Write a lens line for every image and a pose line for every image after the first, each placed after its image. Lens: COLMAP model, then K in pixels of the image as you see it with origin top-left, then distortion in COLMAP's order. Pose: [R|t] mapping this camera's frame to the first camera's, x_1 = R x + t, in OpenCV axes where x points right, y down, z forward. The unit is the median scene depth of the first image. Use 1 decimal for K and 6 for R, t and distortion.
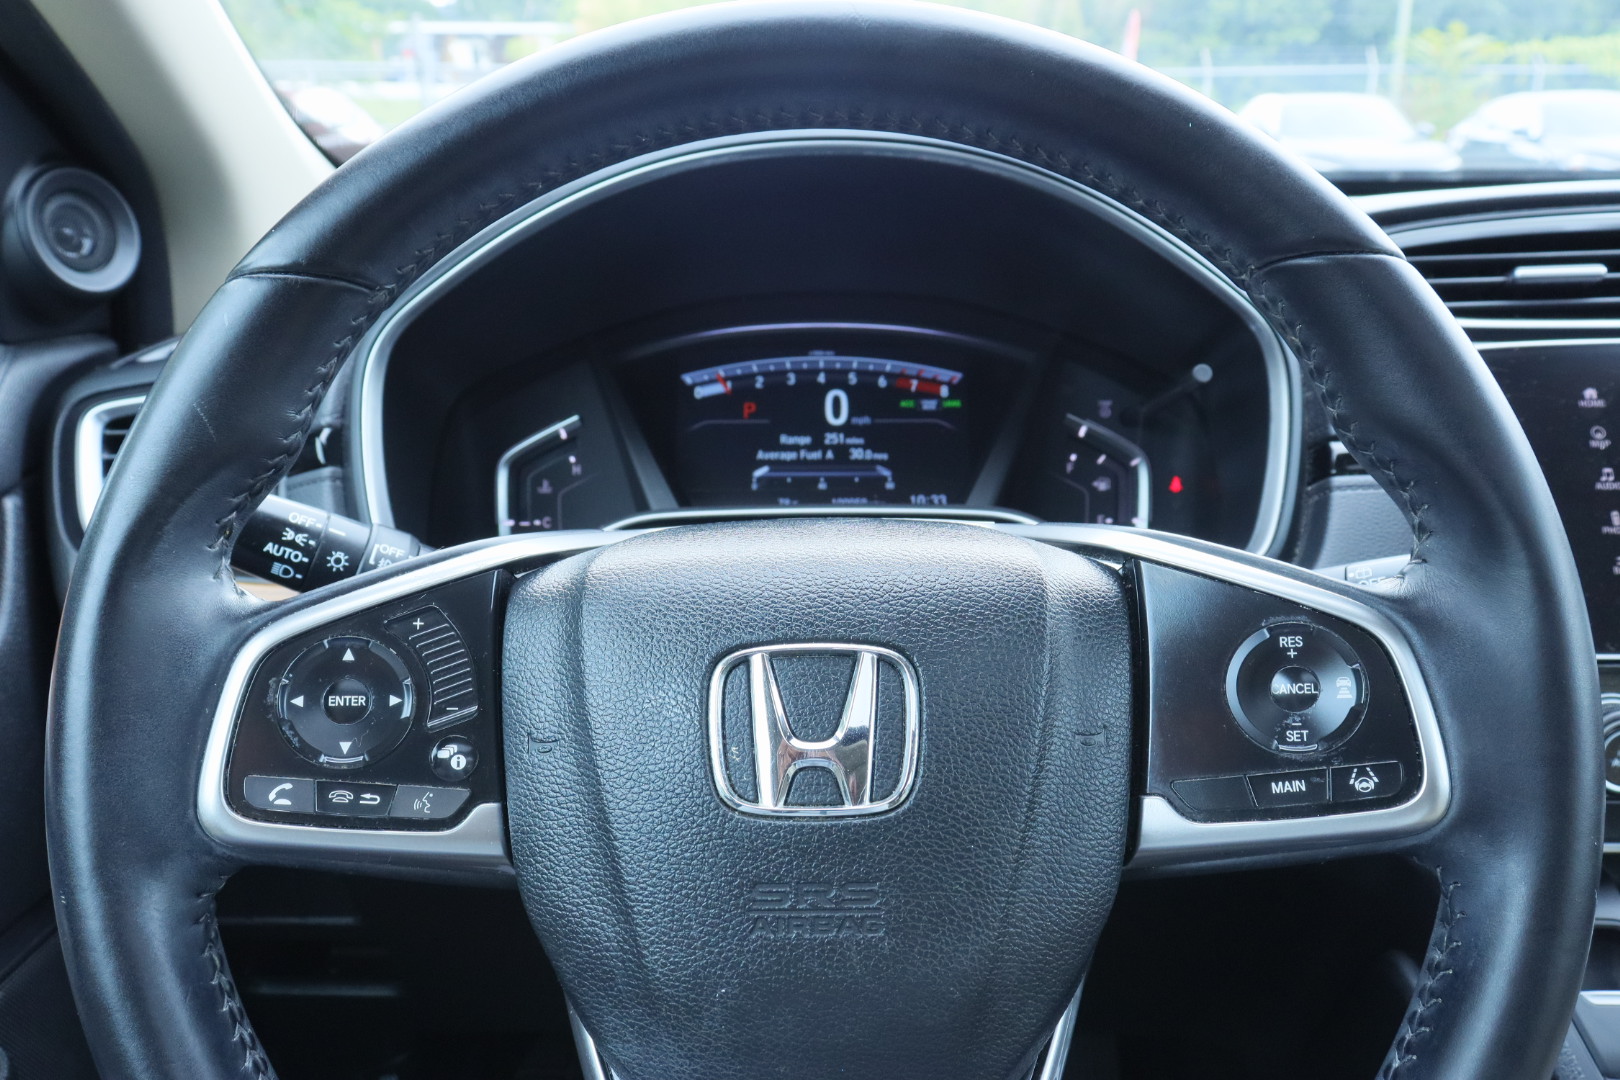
lens RADIAL K [[1311.6, 0, 810.9], [0, 1311.6, 524.8], [0, 0, 1]] dist [0.002542, 0.012838]
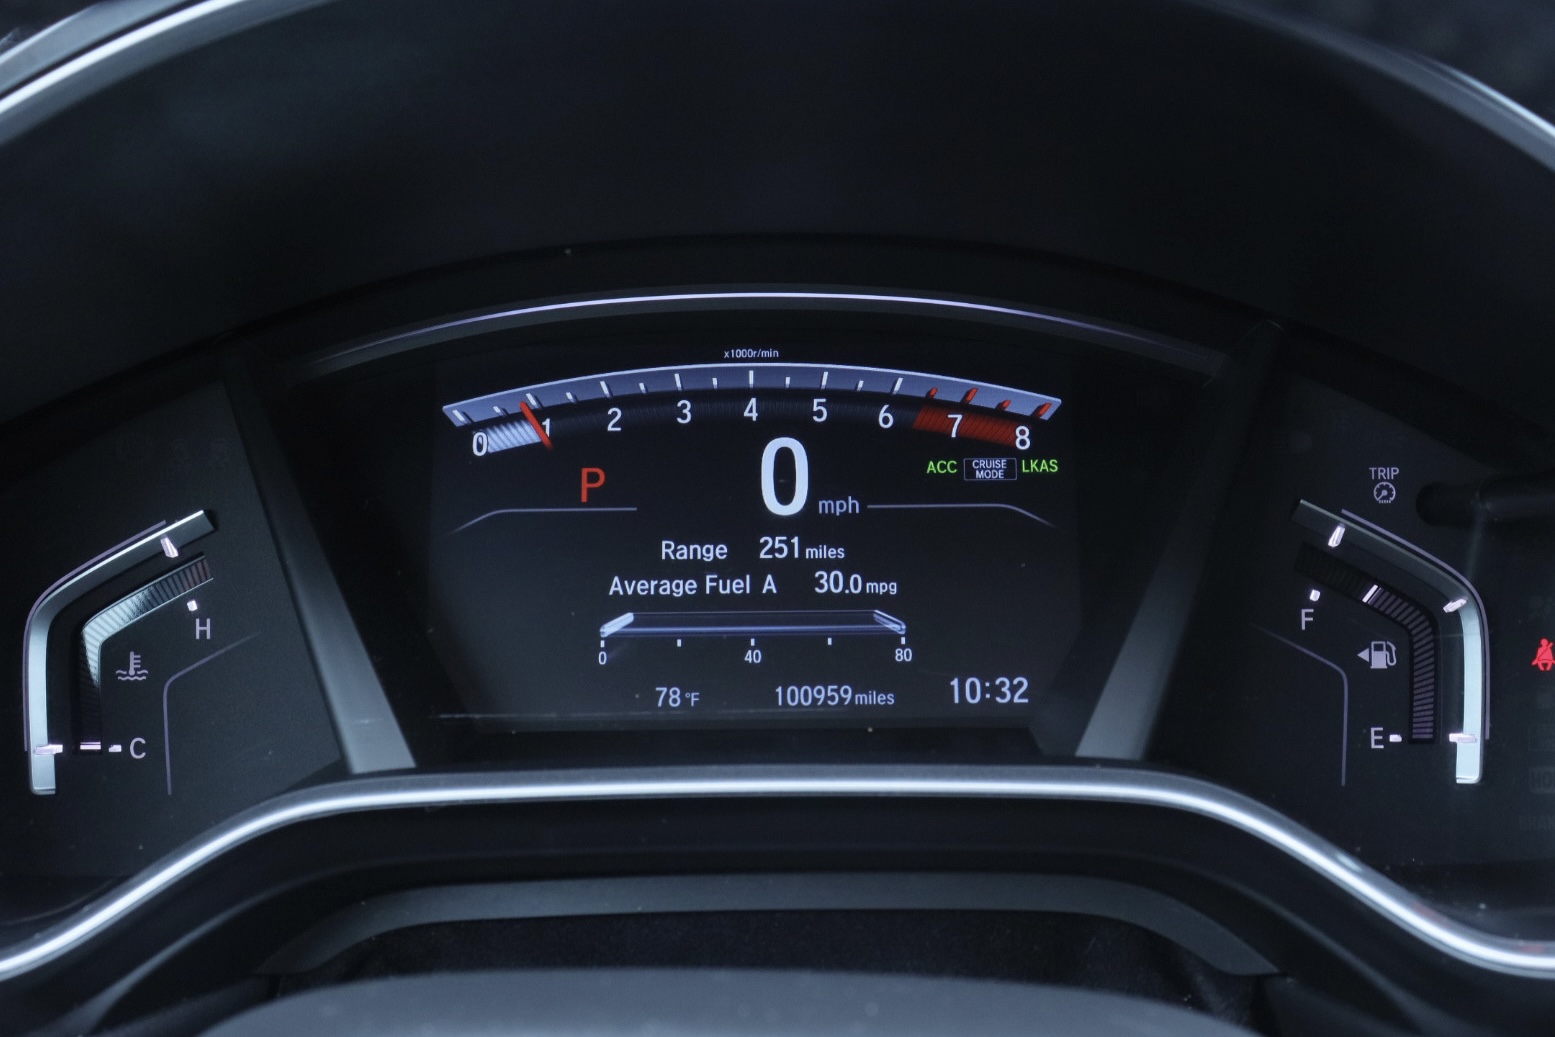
lens RADIAL K [[2022.6, 0, 783.0], [0, 2022.6, 523.3], [0, 0, 1]] dist [-0.014880, 0.000000]
pose [[0.999980, -0.006320, 0.000505, 0.018619], [0.006304, 0.999628, 0.026530, -0.092332], [-0.000672, -0.026527, 0.999648, 0.304099]]
